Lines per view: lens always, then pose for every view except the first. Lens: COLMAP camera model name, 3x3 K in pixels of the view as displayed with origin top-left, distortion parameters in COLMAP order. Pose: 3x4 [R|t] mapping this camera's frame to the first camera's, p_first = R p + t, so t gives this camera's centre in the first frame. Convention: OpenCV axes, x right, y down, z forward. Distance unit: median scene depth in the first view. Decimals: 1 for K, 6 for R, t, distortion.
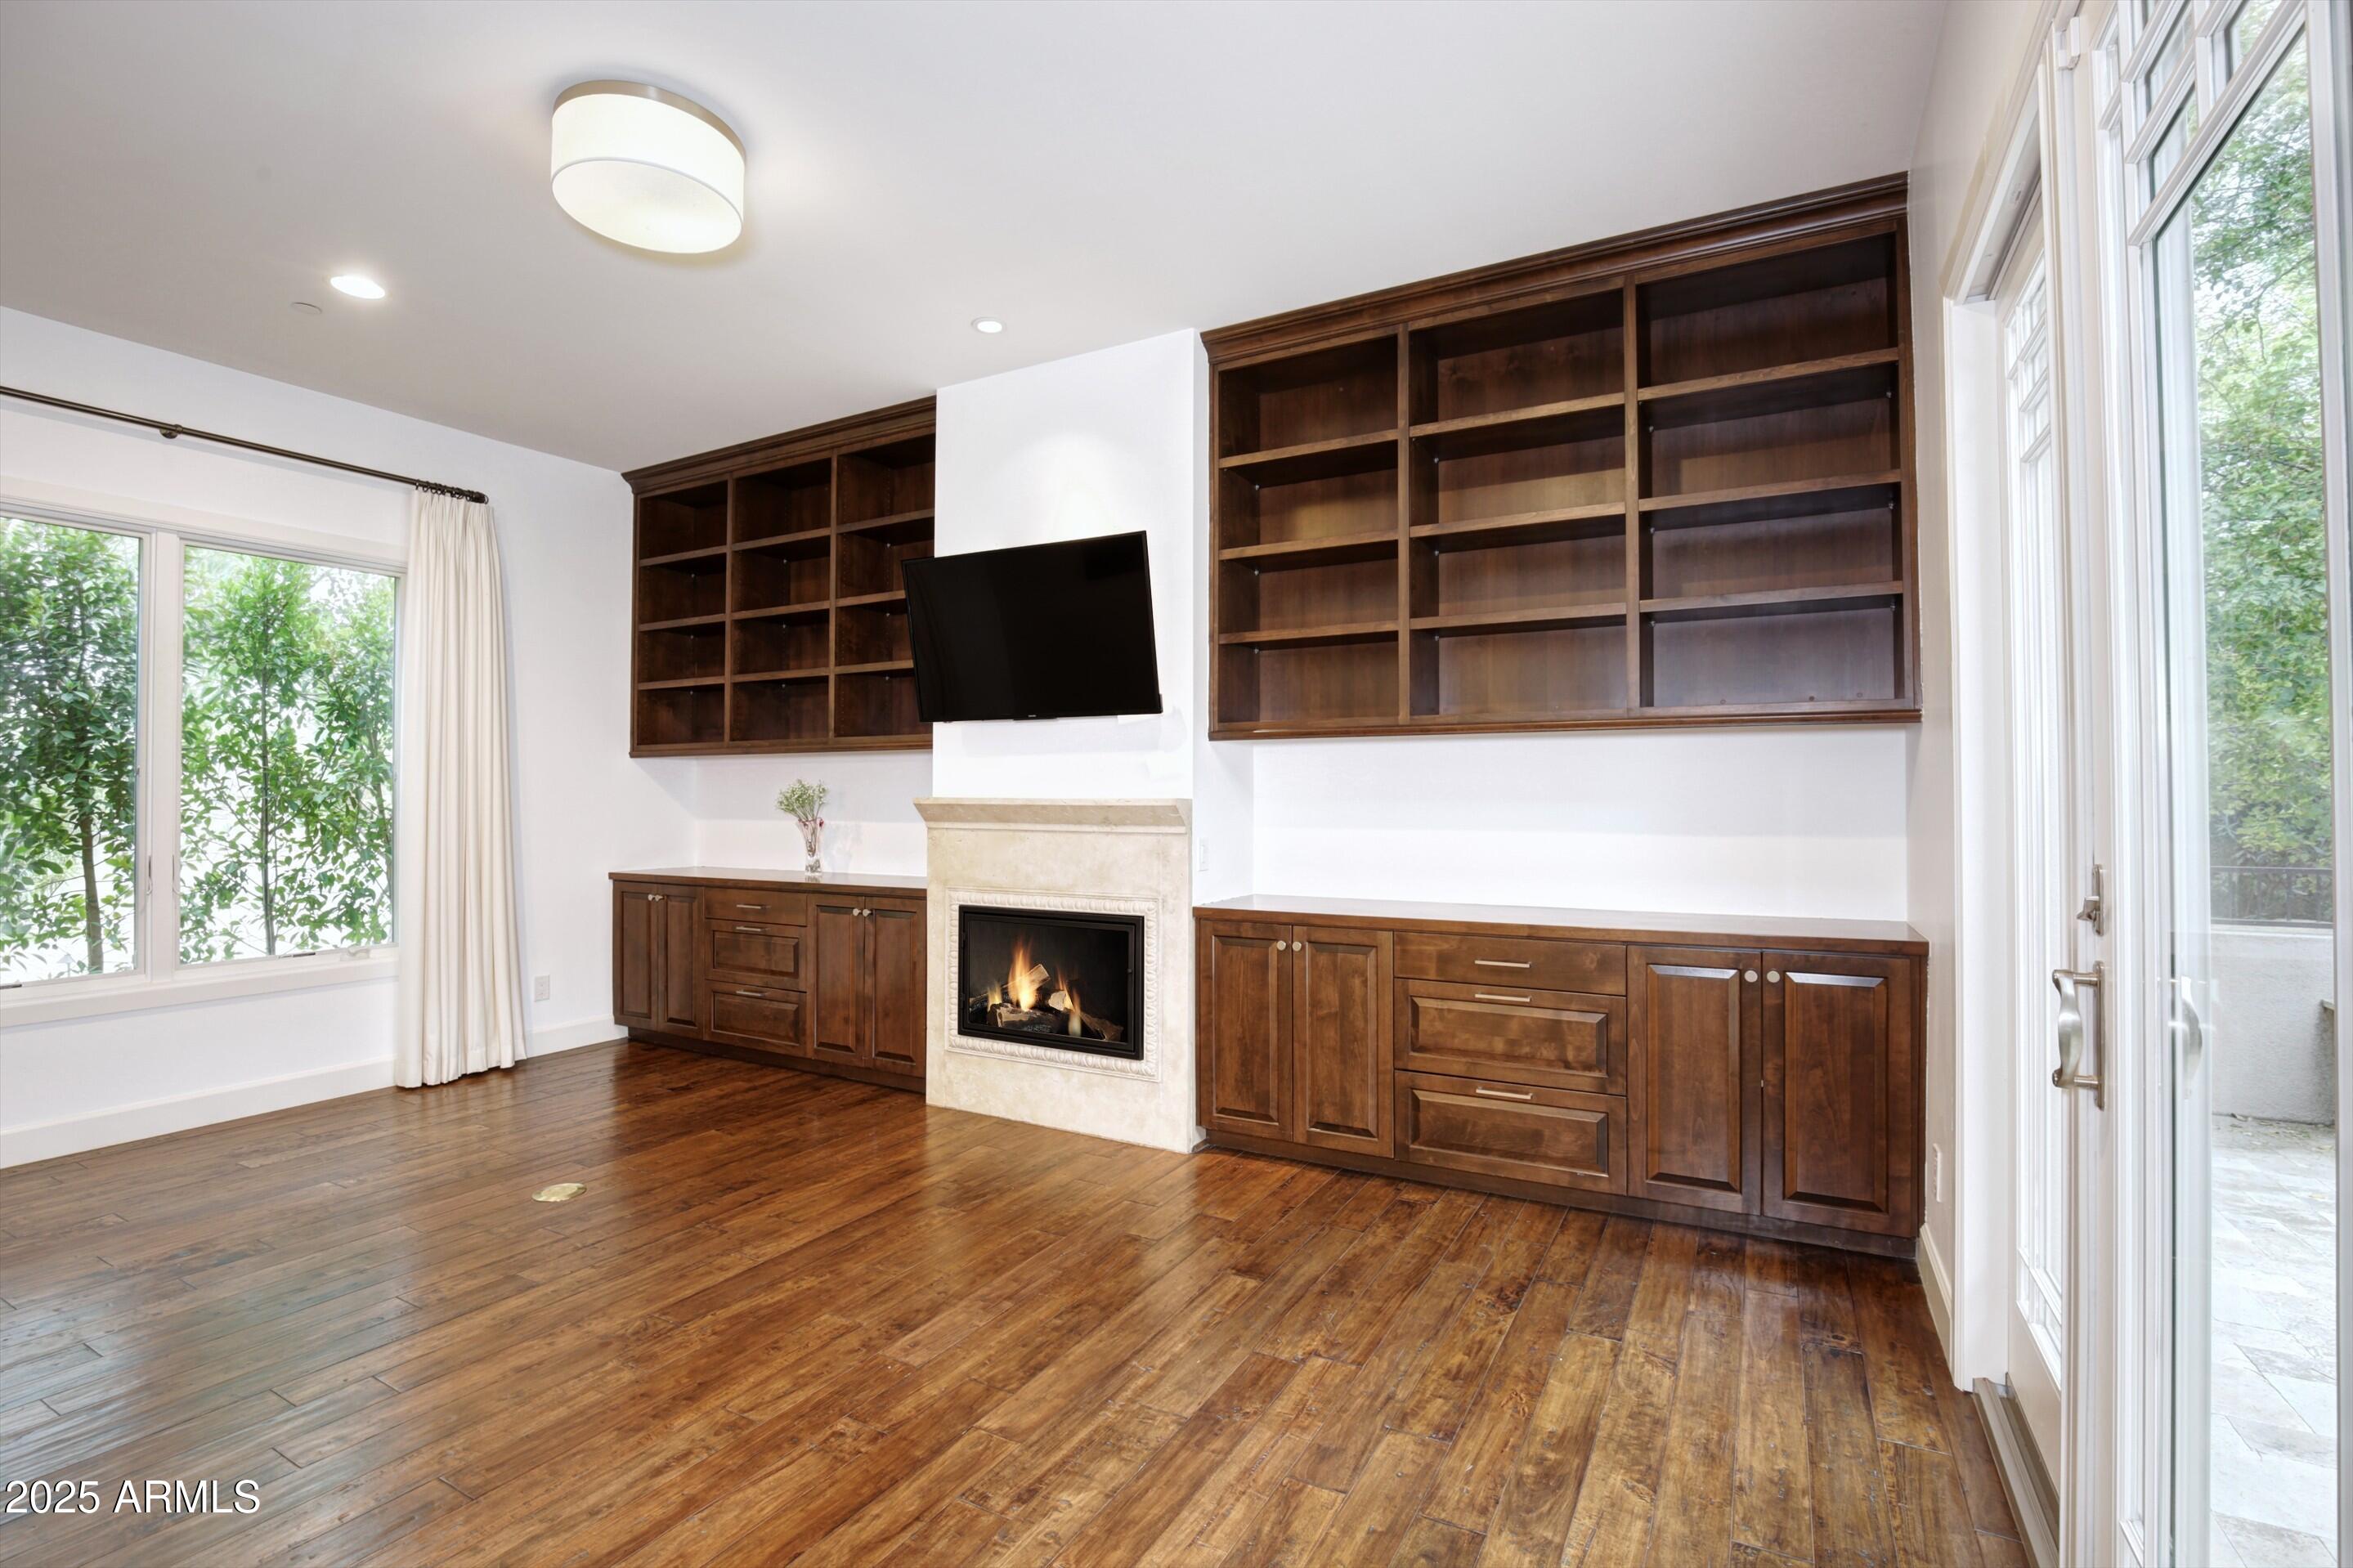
lens RADIAL K [[1179.8, 0, 1176.5], [0, 1179.8, 784.0], [0, 0, 1]] dist [-0.049411, 0.000344]
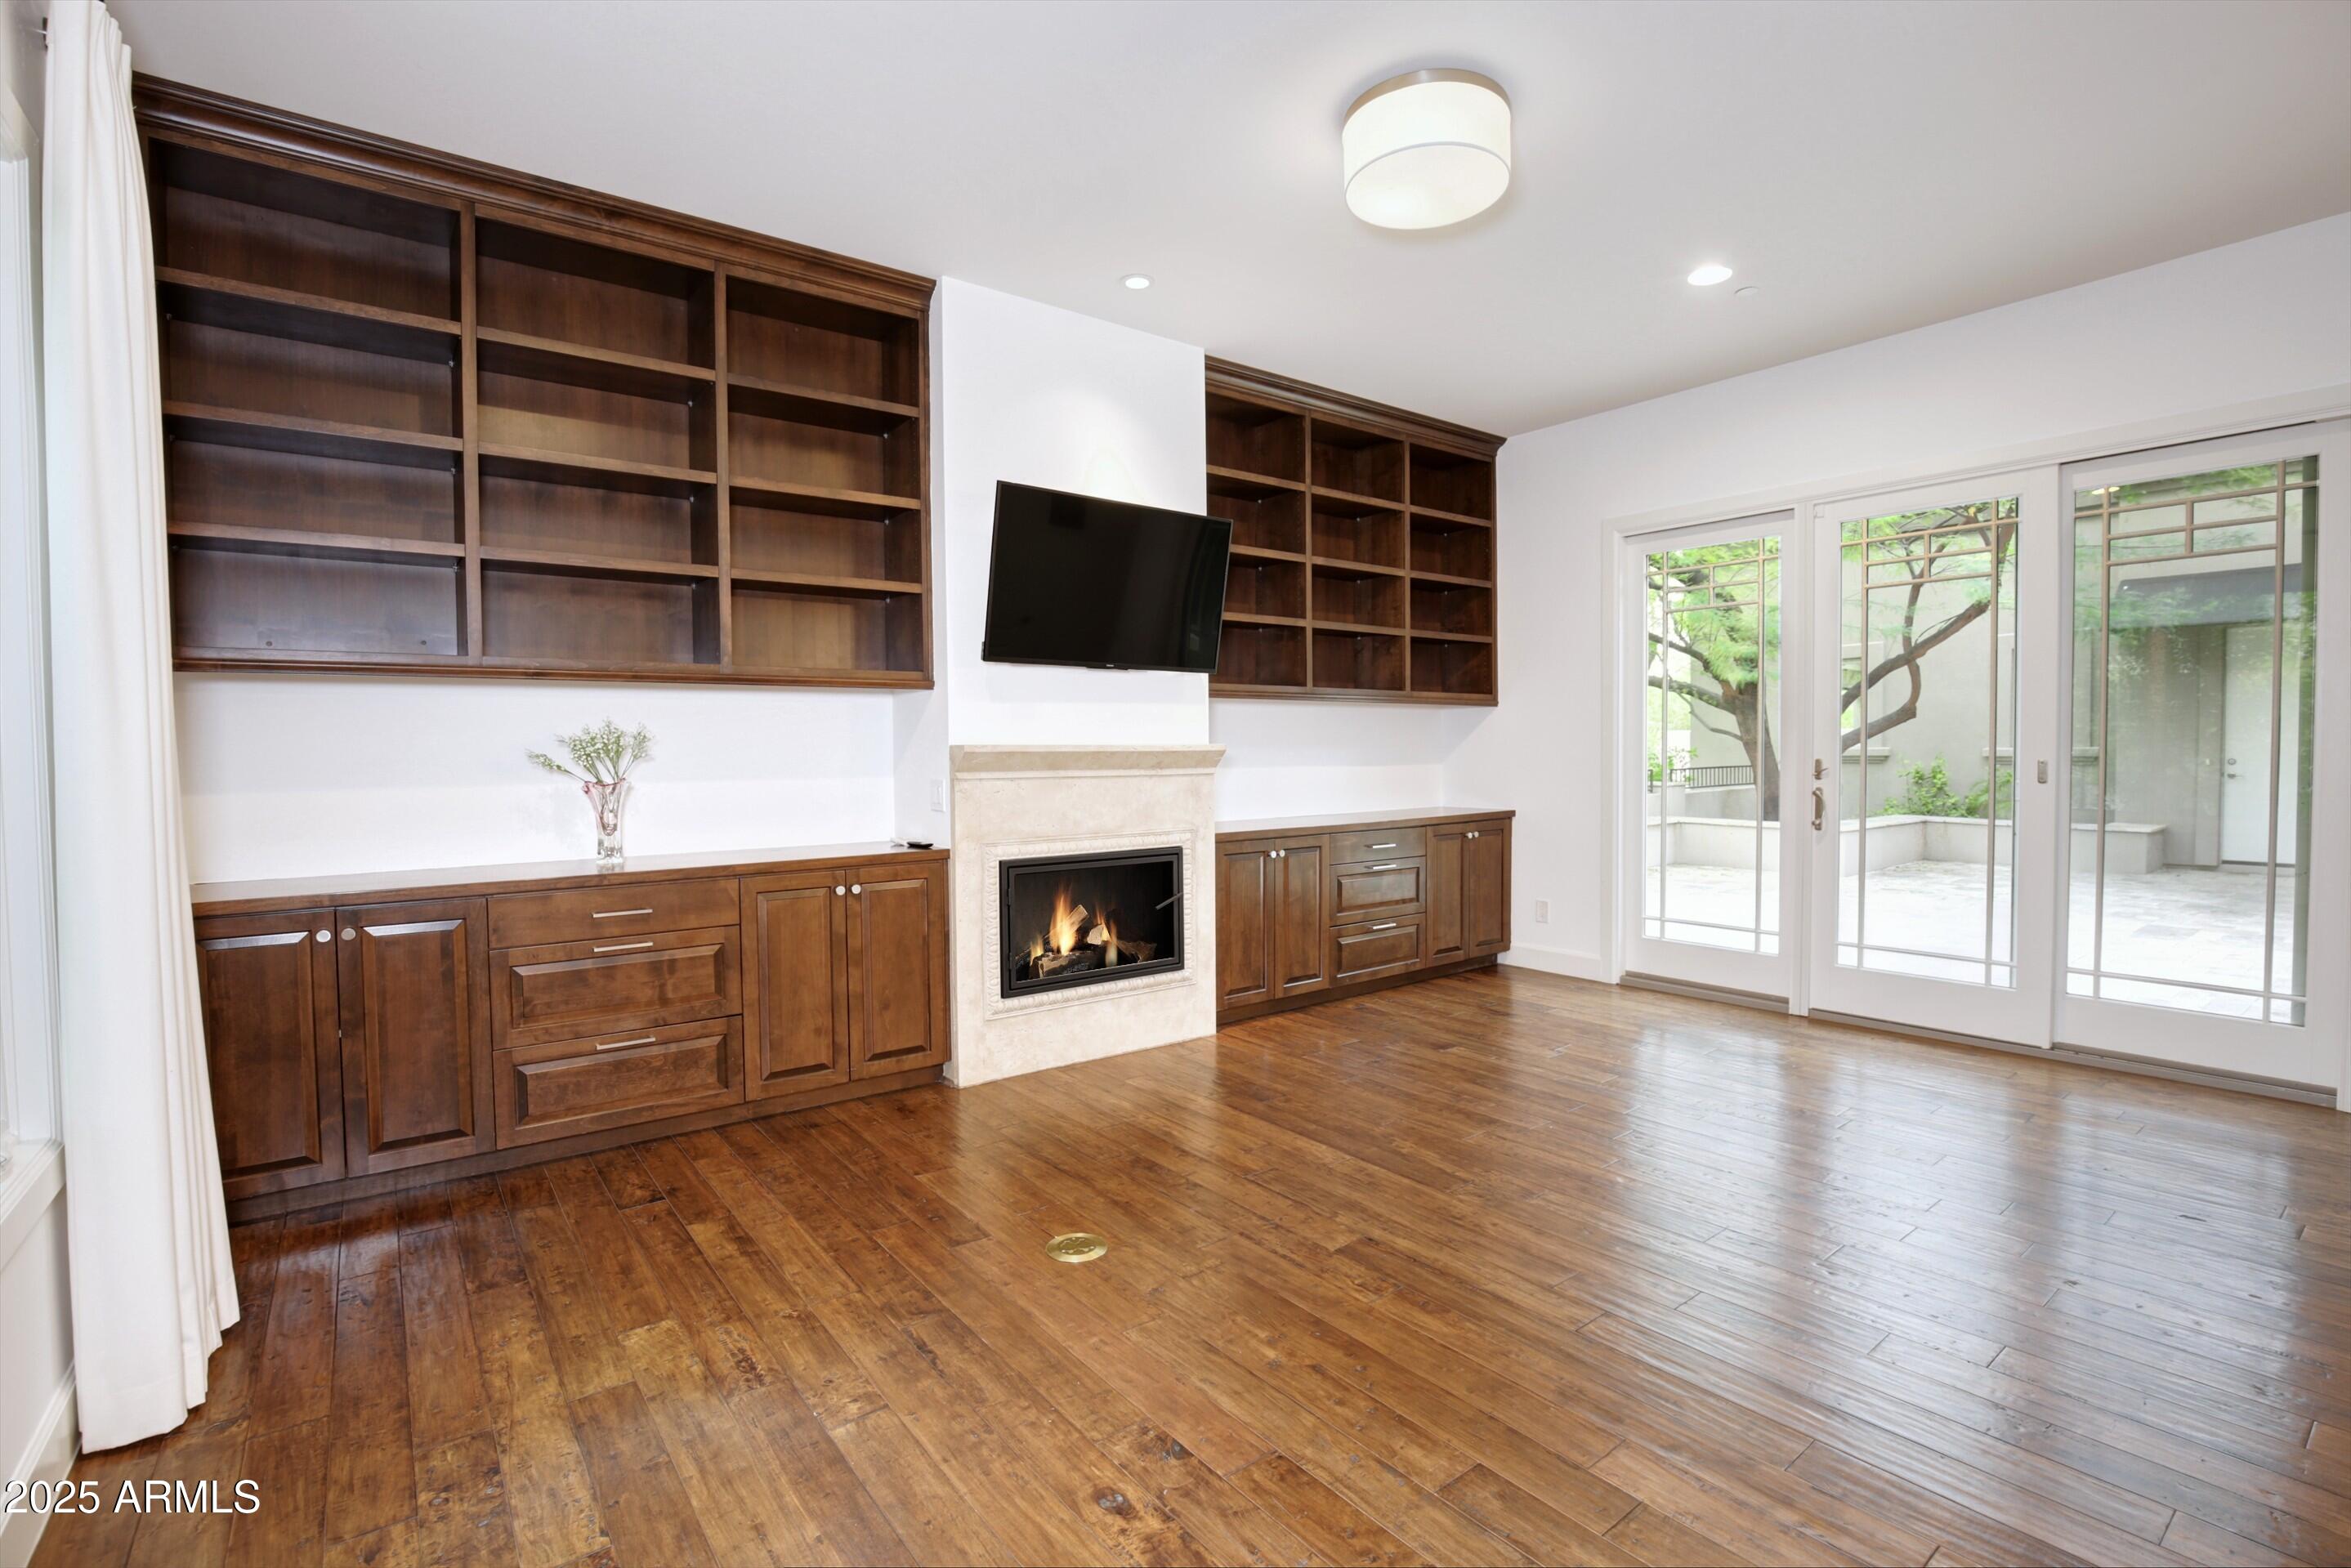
lens RADIAL K [[1073.3, 0, 1175.5], [0, 1073.3, 784.0], [0, 0, 1]] dist [-0.021483, 0.001034]
pose [[0.362537, -0.036032, 0.931273, -0.942507], [-0.005357, 0.999155, 0.040744, 0.007111], [-0.931954, -0.019760, 0.362038, 0.577805]]
